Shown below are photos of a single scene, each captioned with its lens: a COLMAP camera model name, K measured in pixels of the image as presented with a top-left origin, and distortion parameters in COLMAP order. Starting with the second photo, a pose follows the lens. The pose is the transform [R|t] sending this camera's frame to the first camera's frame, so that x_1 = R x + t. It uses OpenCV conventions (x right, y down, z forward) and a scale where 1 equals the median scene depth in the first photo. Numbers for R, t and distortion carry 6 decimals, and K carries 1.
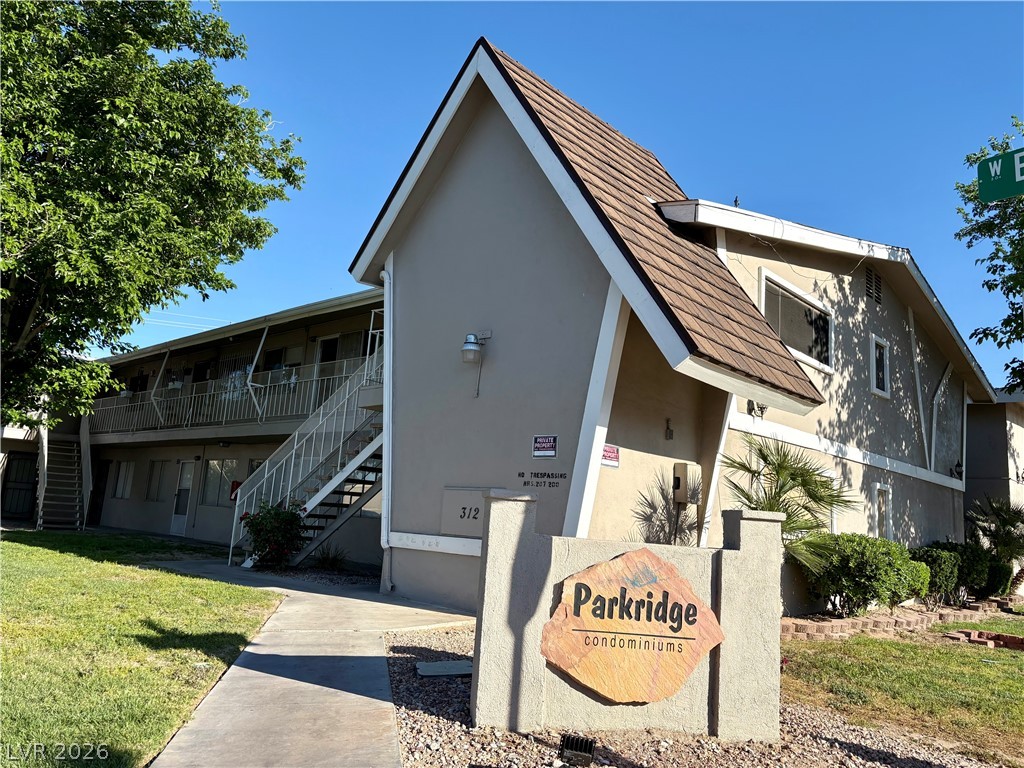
lens RADIAL K [[784.8, 0, 510.3], [0, 784.8, 379.2], [0, 0, 1]] dist [0.052583, -0.055708]
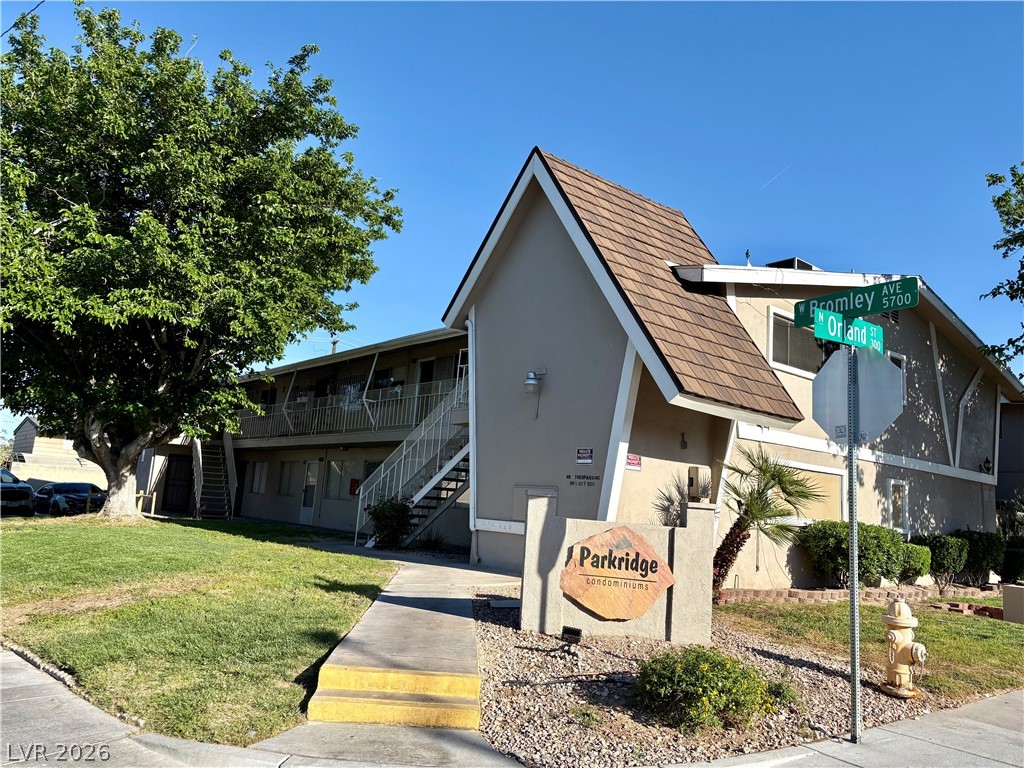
lens RADIAL K [[784.8, 0, 503.9], [0, 784.8, 381.6], [0, 0, 1]] dist [0.052583, -0.055708]
pose [[0.991866, -0.021196, -0.125511, 0.061398], [0.022663, 0.999690, 0.010274, -0.048085], [0.125255, -0.013034, 0.992039, -0.290625]]
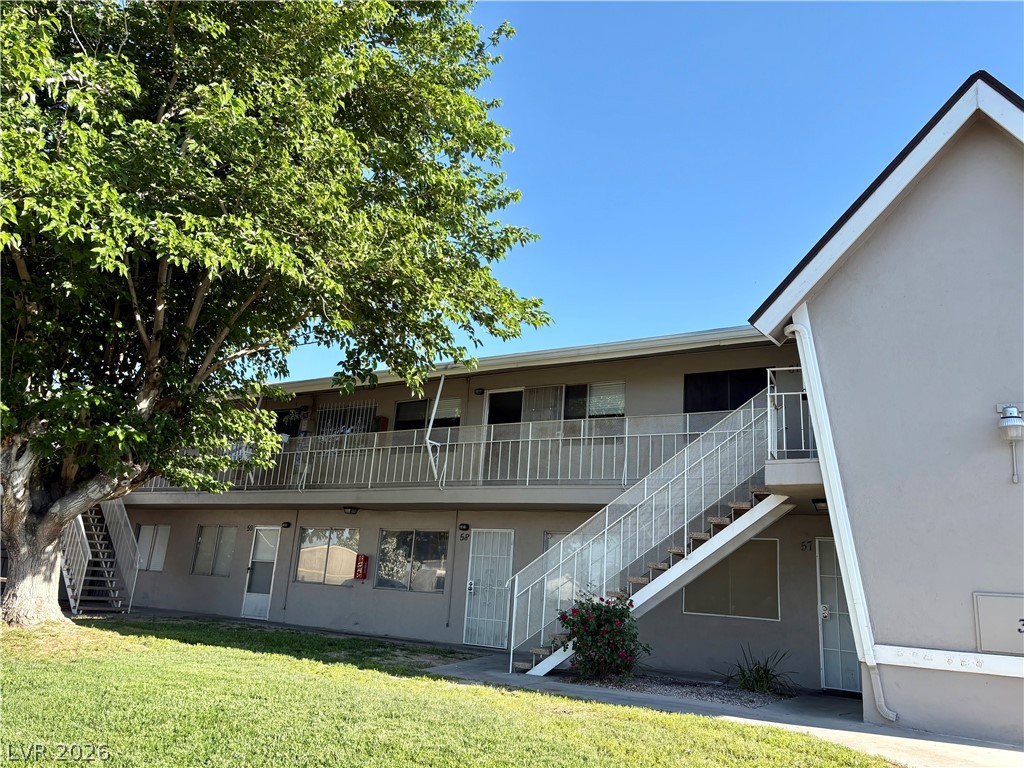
lens RADIAL K [[784.8, 0, 514.2], [0, 784.8, 373.5], [0, 0, 1]] dist [0.052583, -0.055708]
pose [[0.981417, 0.048693, 0.185604, -0.627234], [-0.034532, 0.996293, -0.078784, -0.006322], [-0.188753, 0.070911, 0.979461, 0.228017]]
